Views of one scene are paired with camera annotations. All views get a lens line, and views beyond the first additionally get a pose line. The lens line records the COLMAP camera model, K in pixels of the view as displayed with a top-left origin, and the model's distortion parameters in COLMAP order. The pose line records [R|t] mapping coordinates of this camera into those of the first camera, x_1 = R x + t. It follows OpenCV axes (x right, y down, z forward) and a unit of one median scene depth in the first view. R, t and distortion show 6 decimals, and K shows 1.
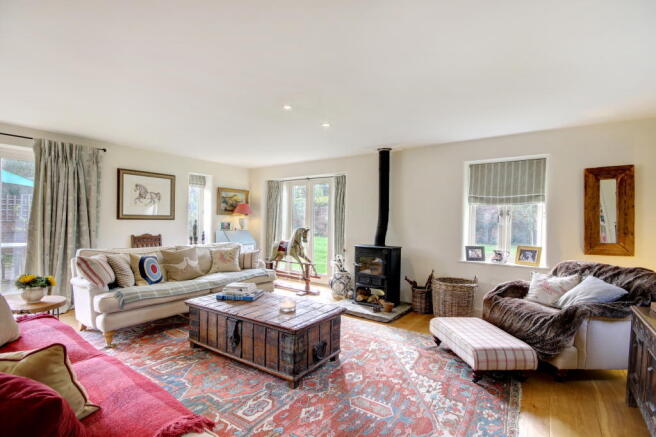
lens RADIAL K [[300.3, 0, 328.0], [0, 300.3, 218.5], [0, 0, 1]] dist [-0.000128, 0.000127]
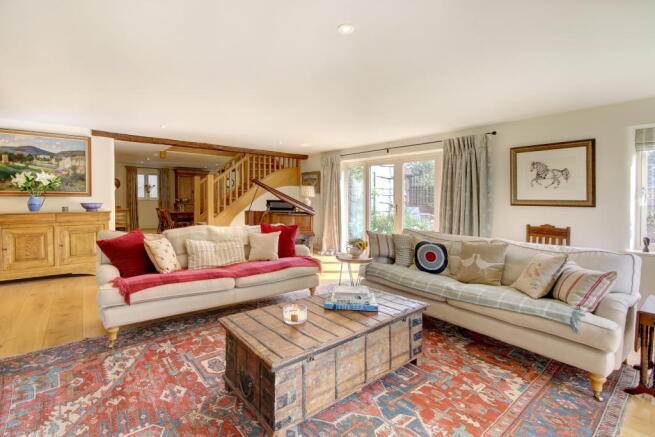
lens RADIAL K [[308.2, 0, 327.4], [0, 308.2, 201.6], [0, 0, 1]] dist [0.001541, 0.000225]
pose [[-0.267648, -0.014229, -0.963412, 0.317314], [-0.011504, 0.999867, -0.011571, 0.007701], [0.963448, 0.007987, -0.267776, 0.693921]]
